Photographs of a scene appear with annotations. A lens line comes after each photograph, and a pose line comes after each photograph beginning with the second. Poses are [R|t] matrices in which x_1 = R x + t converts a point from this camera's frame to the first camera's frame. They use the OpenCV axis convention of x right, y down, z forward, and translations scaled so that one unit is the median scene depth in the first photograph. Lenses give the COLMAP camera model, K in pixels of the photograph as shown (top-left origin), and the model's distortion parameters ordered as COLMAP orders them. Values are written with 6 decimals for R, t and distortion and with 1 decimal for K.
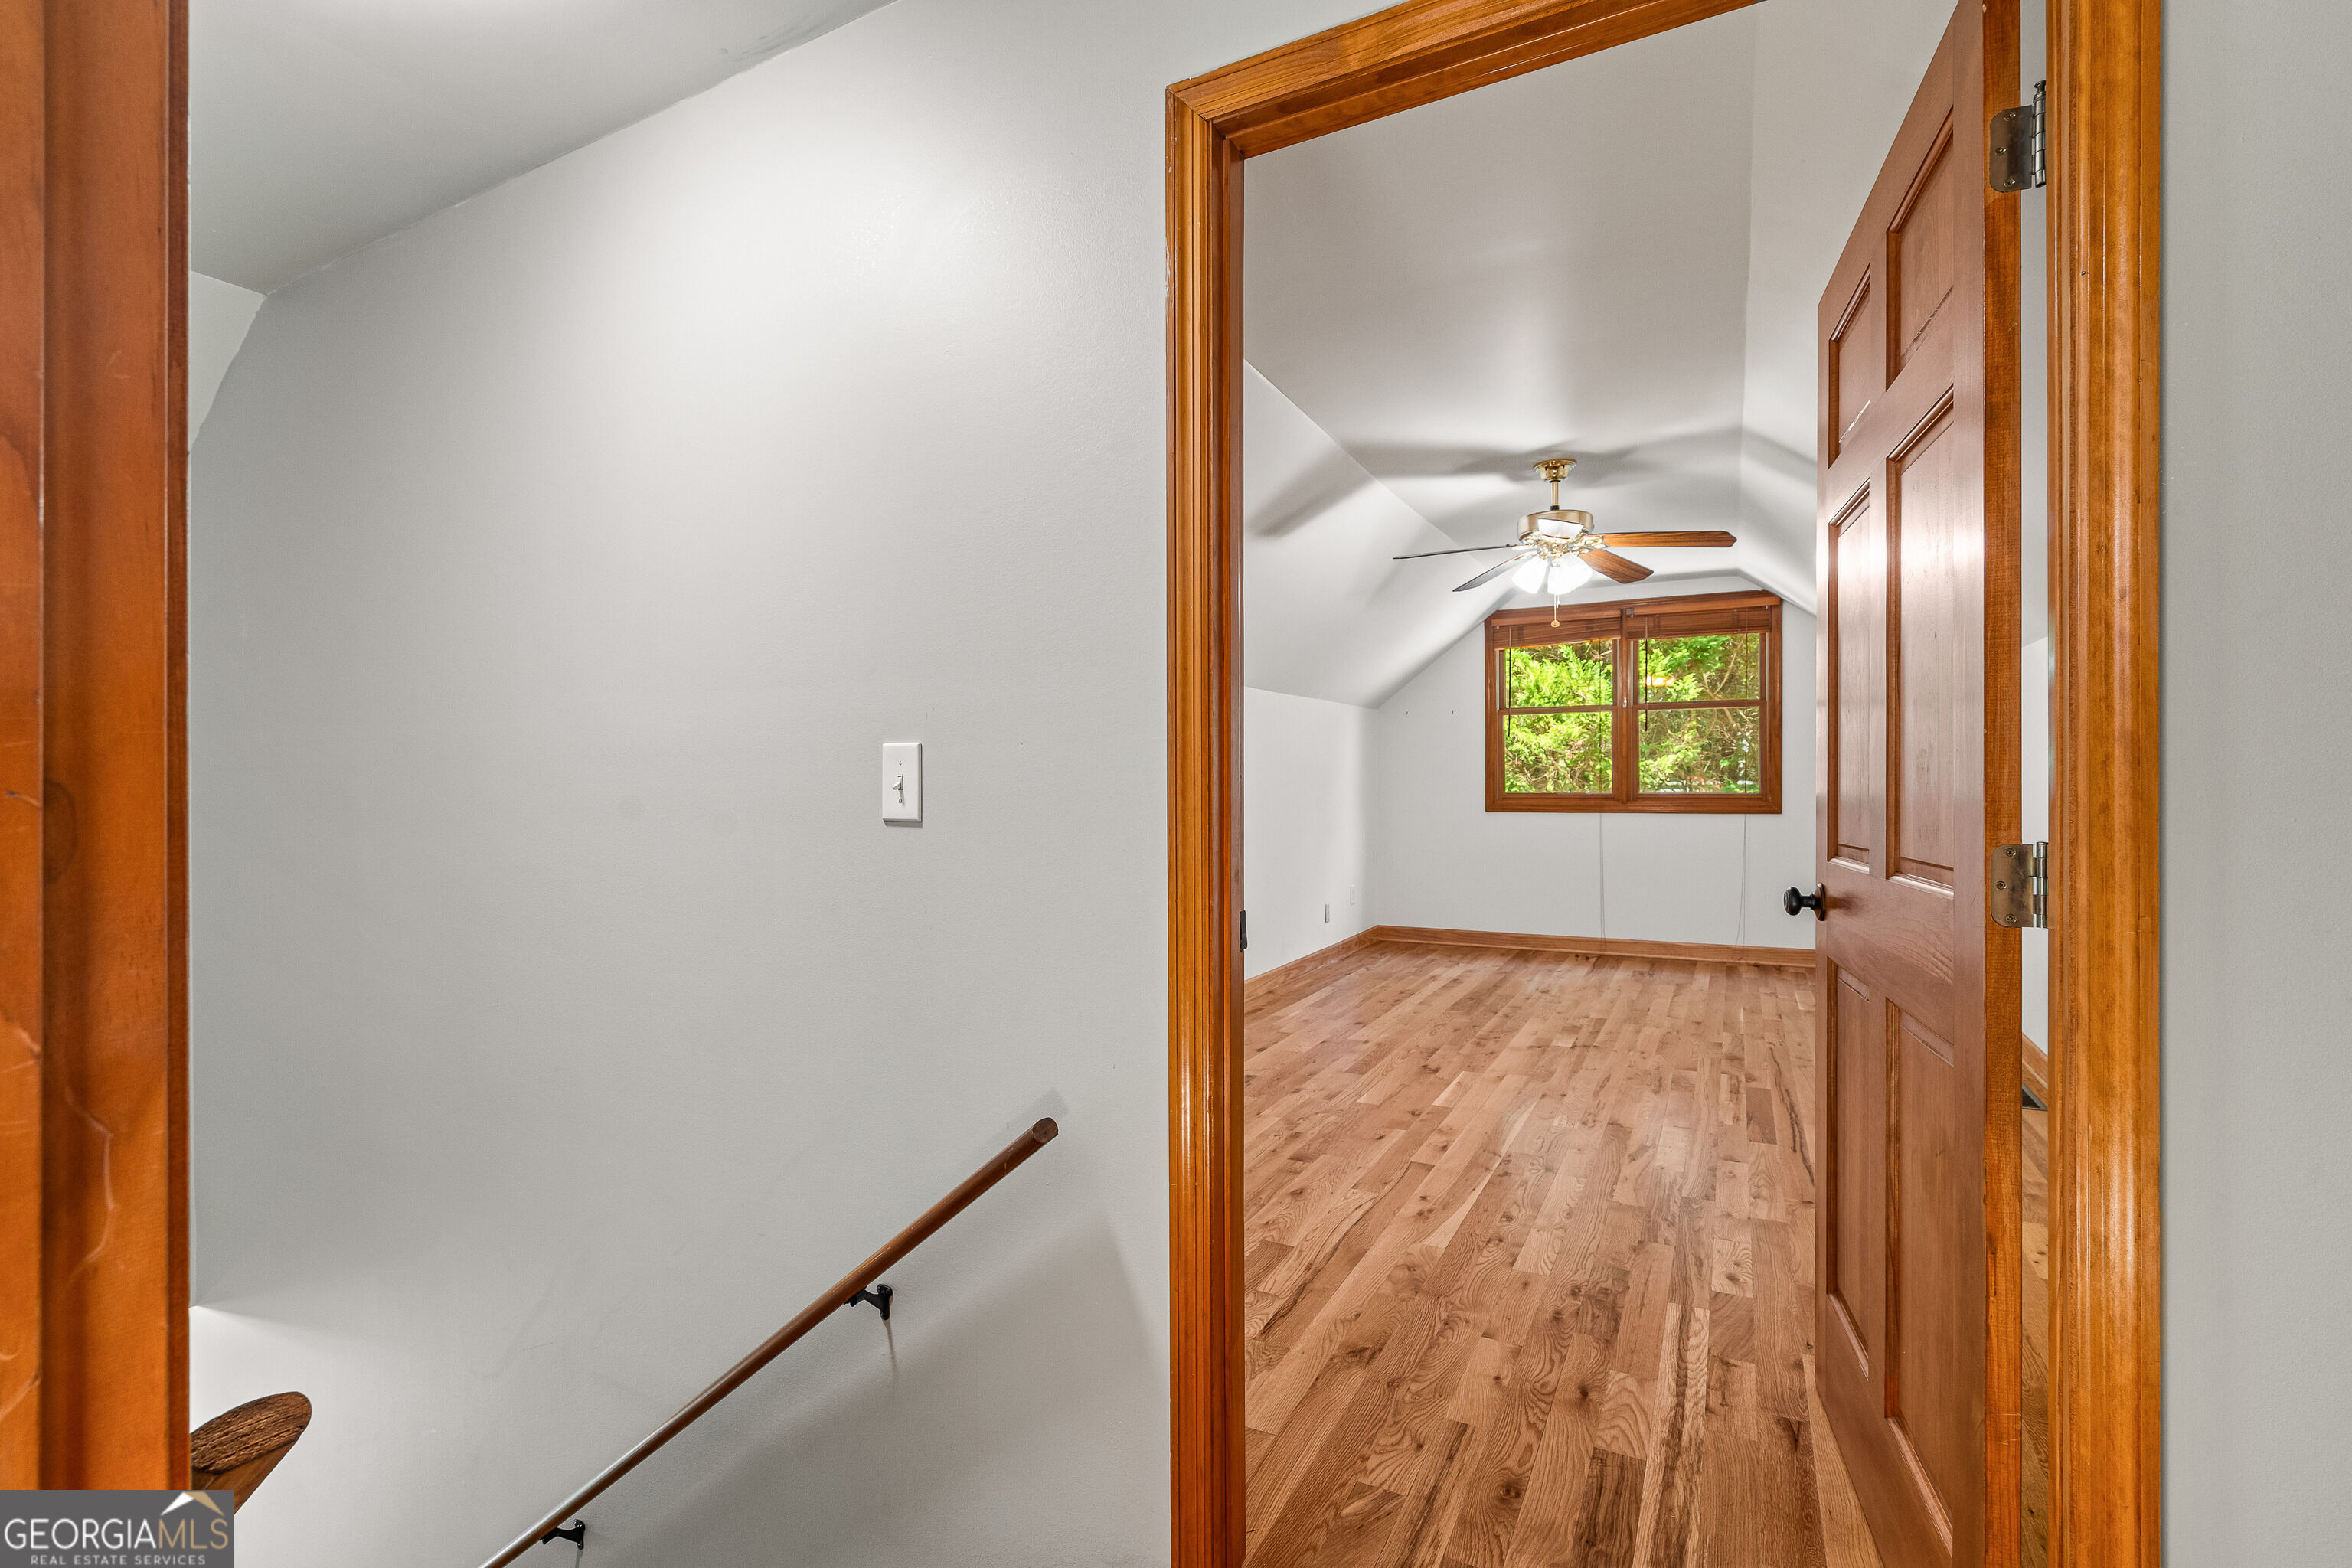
lens RADIAL K [[1060.9, 0, 1164.4], [0, 1060.9, 783.9], [0, 0, 1]] dist [-0.003966, 0.000130]
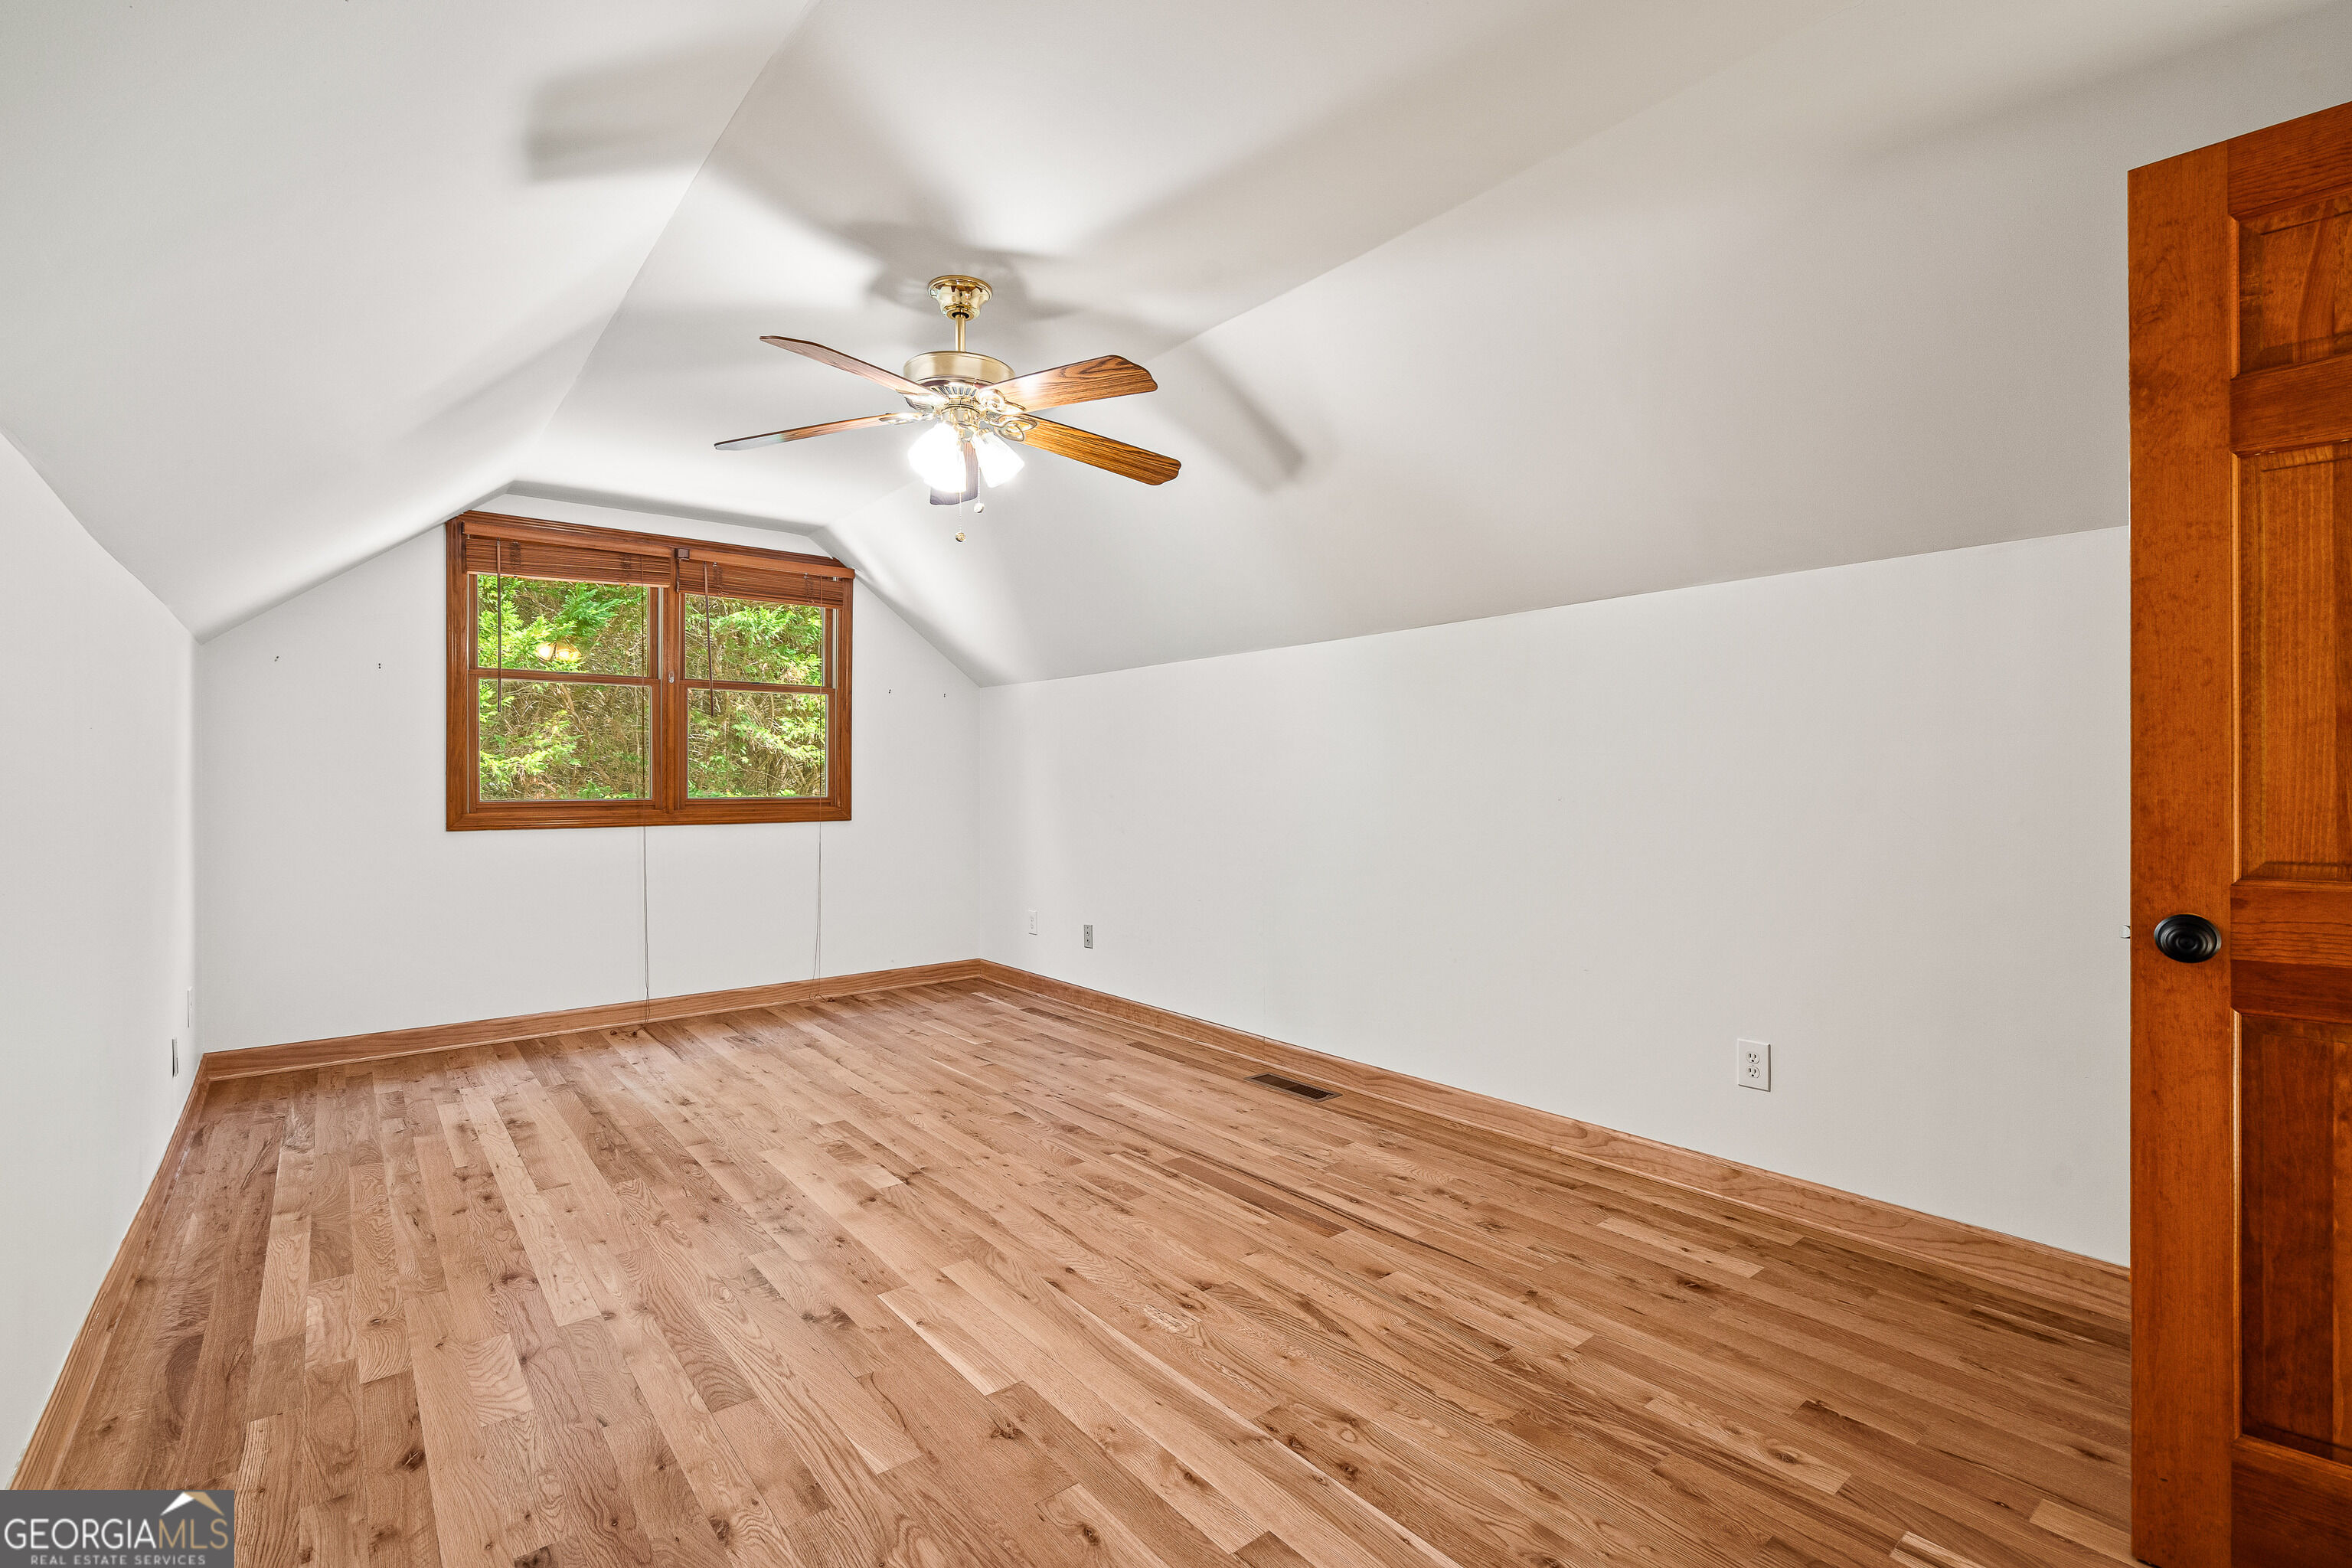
lens RADIAL K [[1060.9, 0, 1181.6], [0, 1060.9, 784.8], [0, 0, 1]] dist [-0.003966, 0.000130]
pose [[0.391025, -0.000198, 0.920380, -0.168655], [0.001419, 0.999999, -0.000388, 0.000447], [-0.920379, 0.001458, 0.391025, 0.617003]]
